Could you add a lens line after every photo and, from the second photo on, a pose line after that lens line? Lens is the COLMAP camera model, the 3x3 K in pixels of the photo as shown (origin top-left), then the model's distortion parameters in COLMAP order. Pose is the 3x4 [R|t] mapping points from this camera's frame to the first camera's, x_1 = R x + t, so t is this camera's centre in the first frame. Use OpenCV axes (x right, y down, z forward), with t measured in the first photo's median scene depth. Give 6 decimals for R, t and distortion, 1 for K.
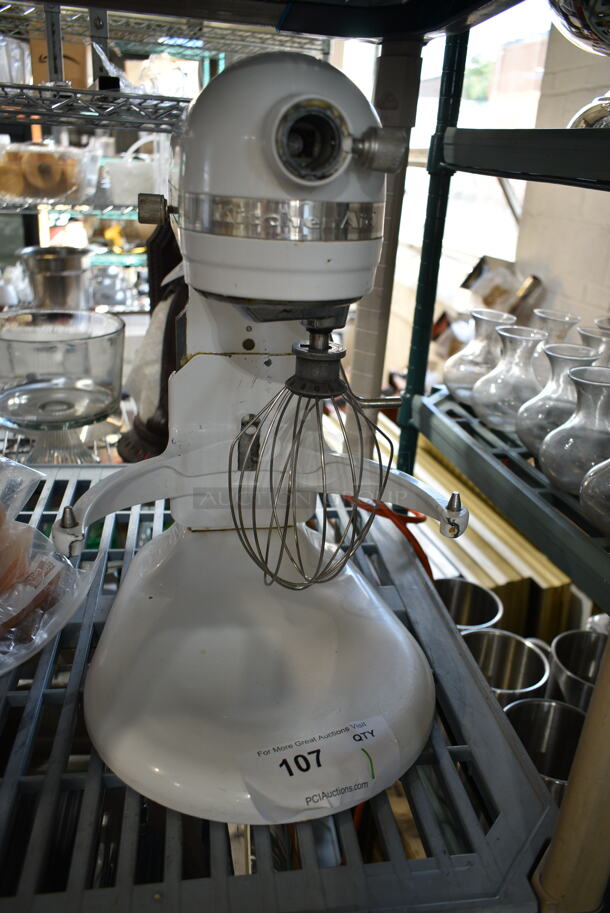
lens RADIAL K [[719.2, 0, 305.0], [0, 719.2, 456.5], [0, 0, 1]] dist [0.005802, 0.001090]
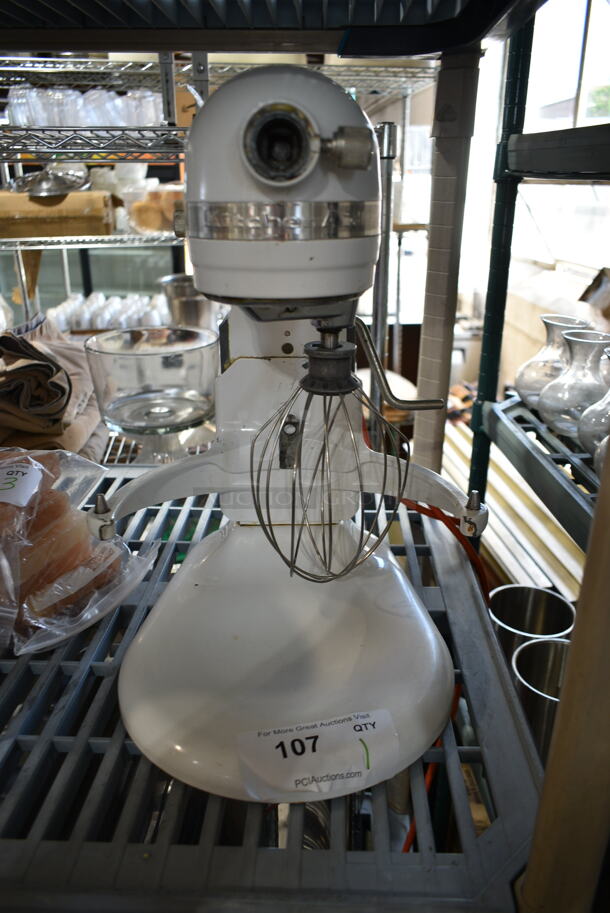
lens RADIAL K [[683.1, 0, 305.0], [0, 683.1, 456.5], [0, 0, 1]] dist [-0.007669, 0.000618]
pose [[0.981911, 0.013276, -0.188878, 0.131968], [-0.016676, 0.999726, -0.016419, 0.017868], [0.188608, 0.019272, 0.981863, 0.023398]]
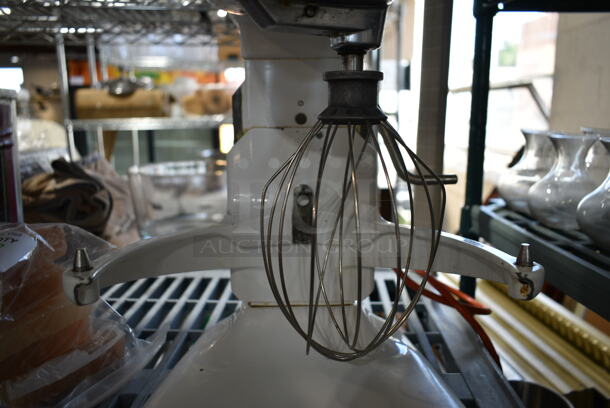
lens RADIAL K [[480.5, 0, 305.0], [0, 480.5, 204.0], [0, 0, 1]] dist [0.005802, 0.001090]
pose [[0.981744, -0.026024, -0.188417, 0.053663], [-0.012162, 0.979980, -0.198726, 0.099820], [0.189816, 0.197389, 0.961773, 0.337481]]
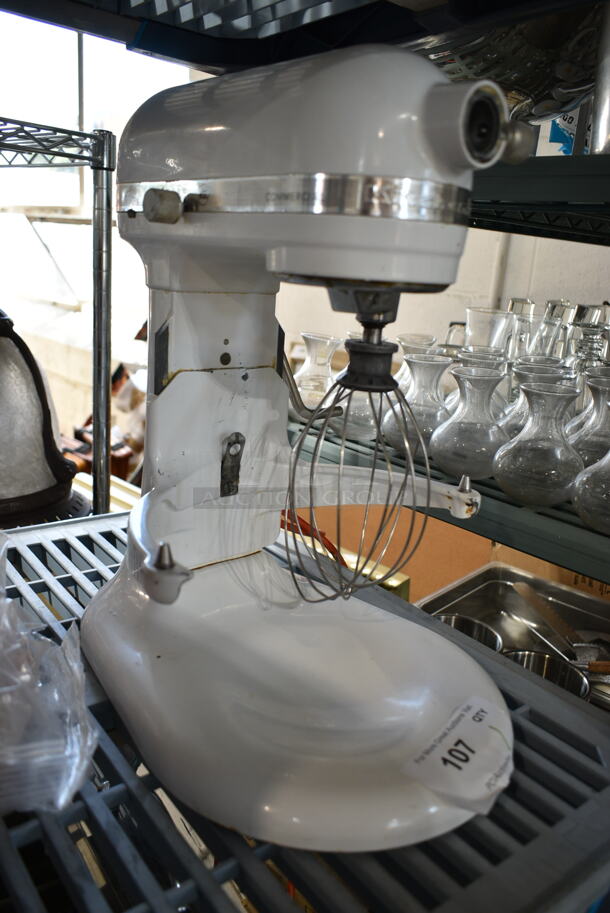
lens RADIAL K [[719.2, 0, 305.0], [0, 719.2, 456.5], [0, 0, 1]] dist [0.005802, 0.001090]
pose [[0.870552, -0.122310, 0.476633, -0.428883], [0.159801, 0.986388, -0.038752, 0.021264], [-0.465405, 0.109902, 0.878248, 0.138100]]
